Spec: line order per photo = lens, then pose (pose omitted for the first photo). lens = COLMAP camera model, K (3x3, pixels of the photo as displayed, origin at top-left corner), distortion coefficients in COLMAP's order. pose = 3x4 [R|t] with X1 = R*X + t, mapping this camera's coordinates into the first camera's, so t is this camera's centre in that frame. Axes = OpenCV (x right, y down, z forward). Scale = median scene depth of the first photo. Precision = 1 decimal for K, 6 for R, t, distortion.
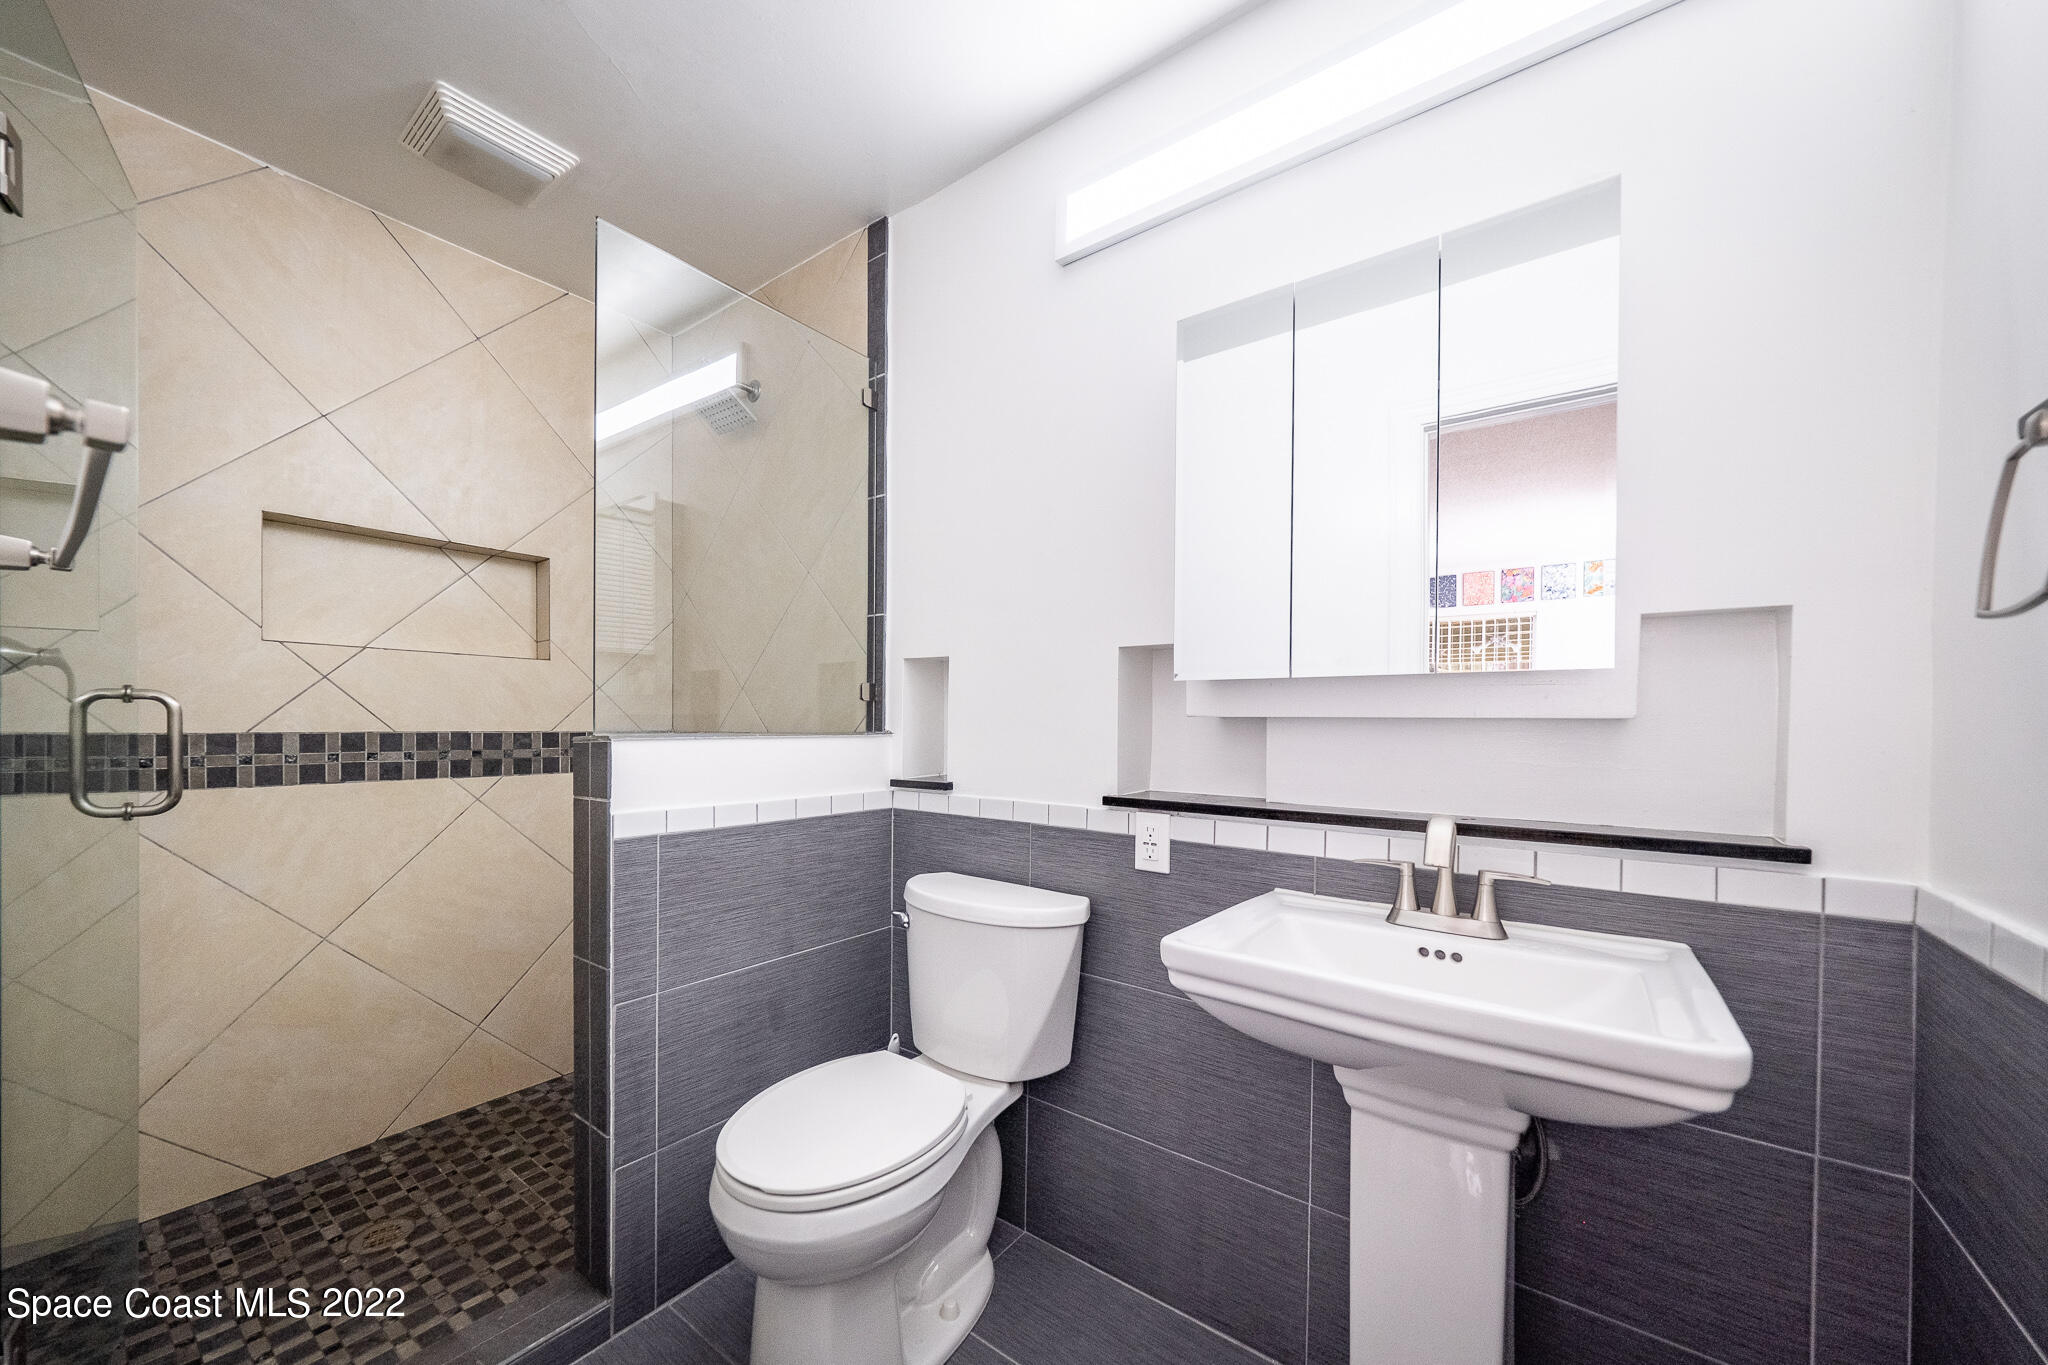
lens RADIAL K [[740.0, 0, 1027.9], [0, 740.0, 726.7], [0, 0, 1]] dist [0.002603, 0.000002]
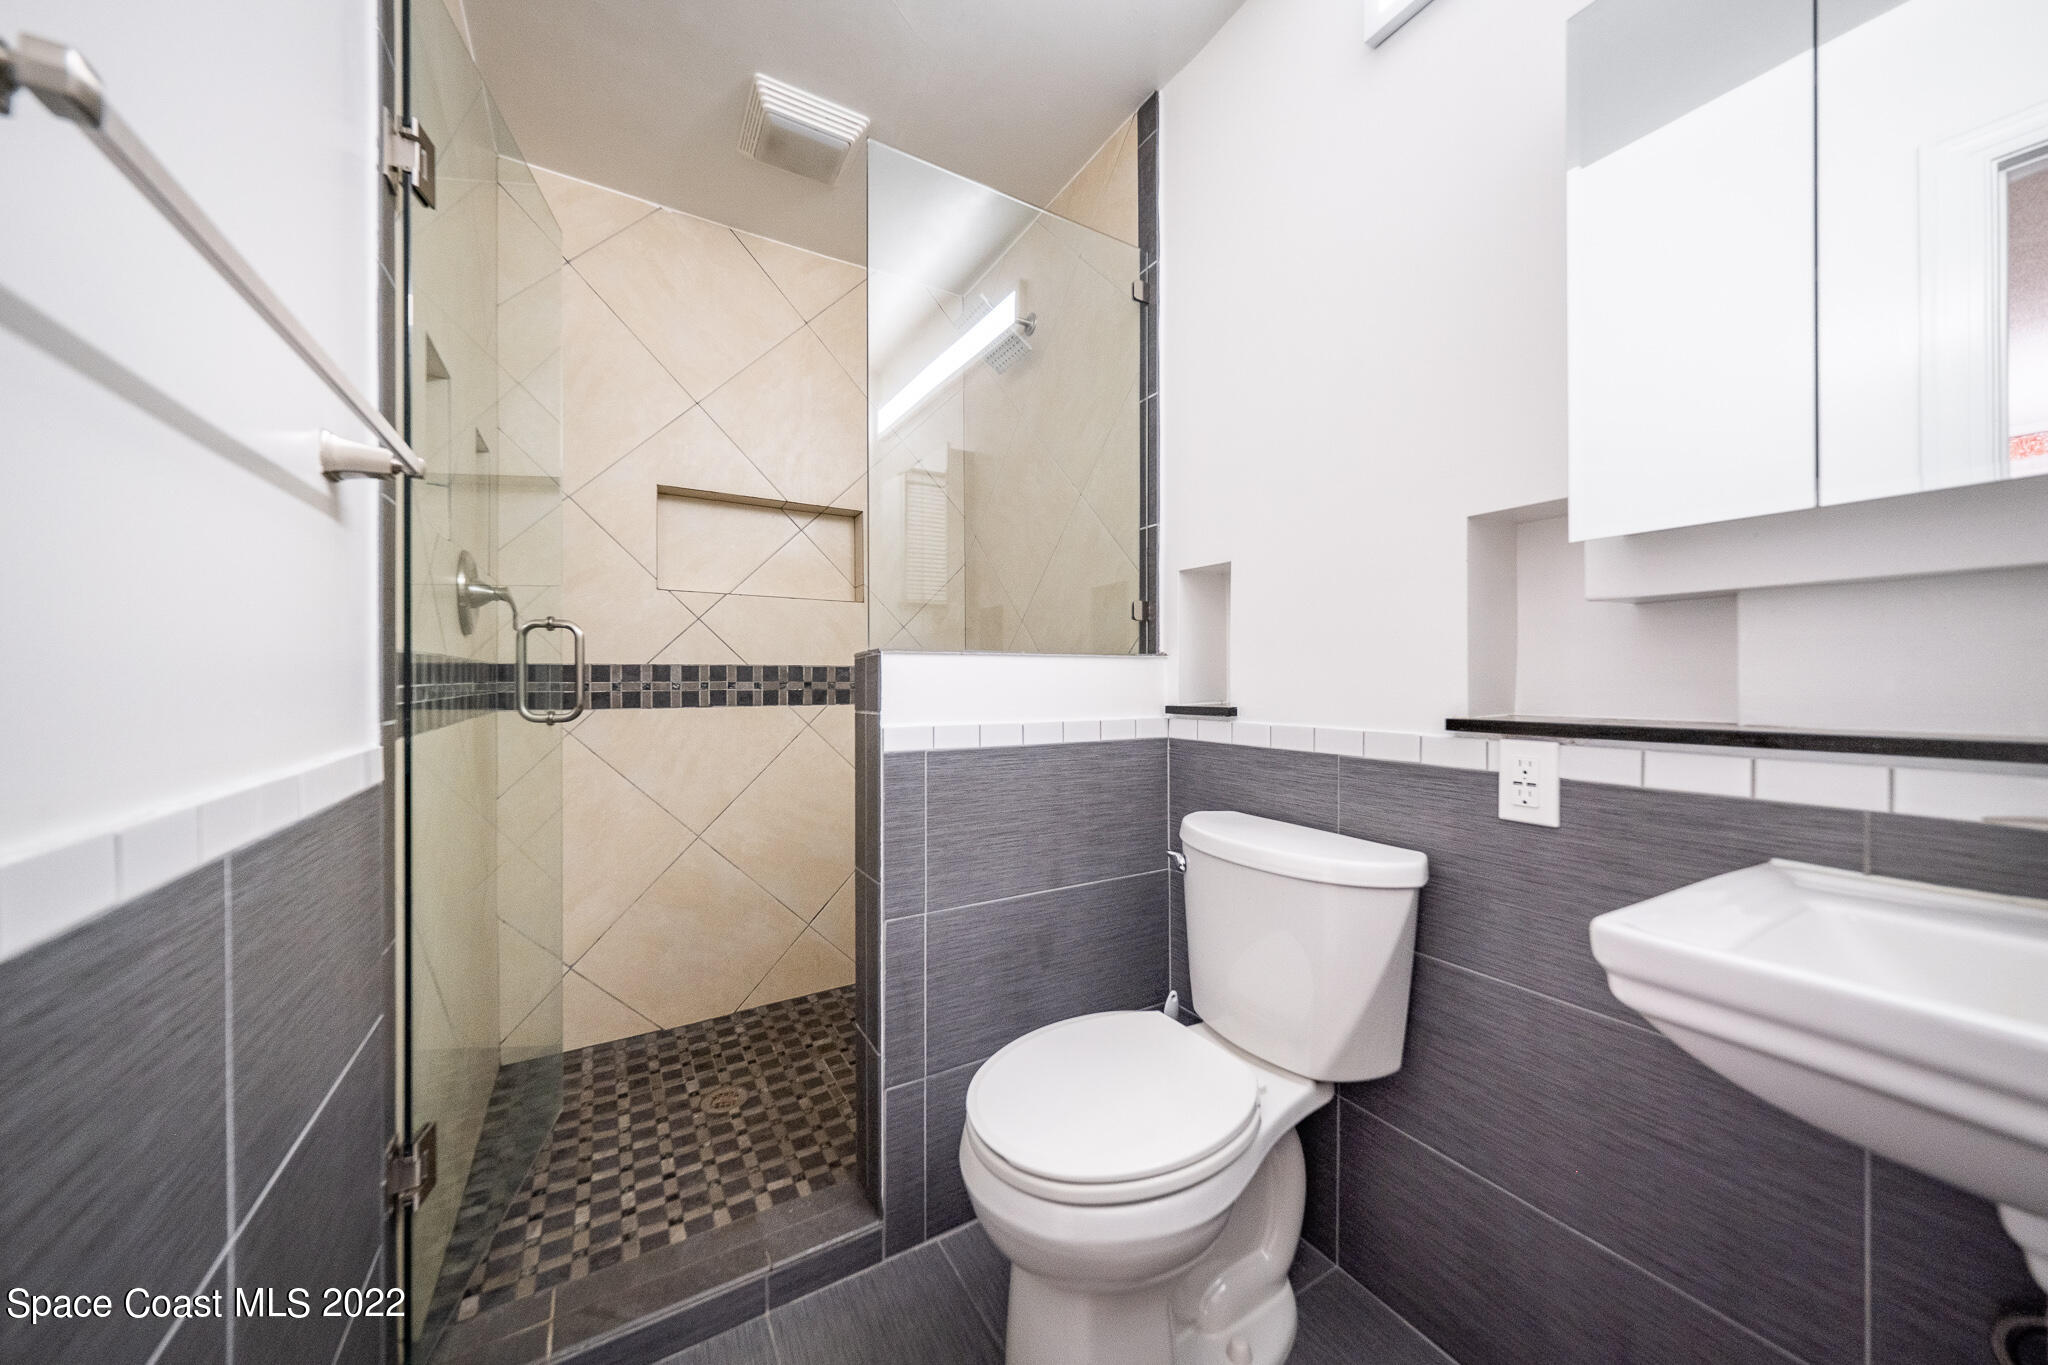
lens RADIAL K [[698.5, 0, 1035.4], [0, 698.5, 678.6], [0, 0, 1]] dist [0.025940, -0.020847]
pose [[0.925994, -0.011033, -0.377377, -0.012054], [0.007464, 0.999913, -0.010919, 0.052393], [0.377464, 0.007295, 0.925995, 0.167502]]
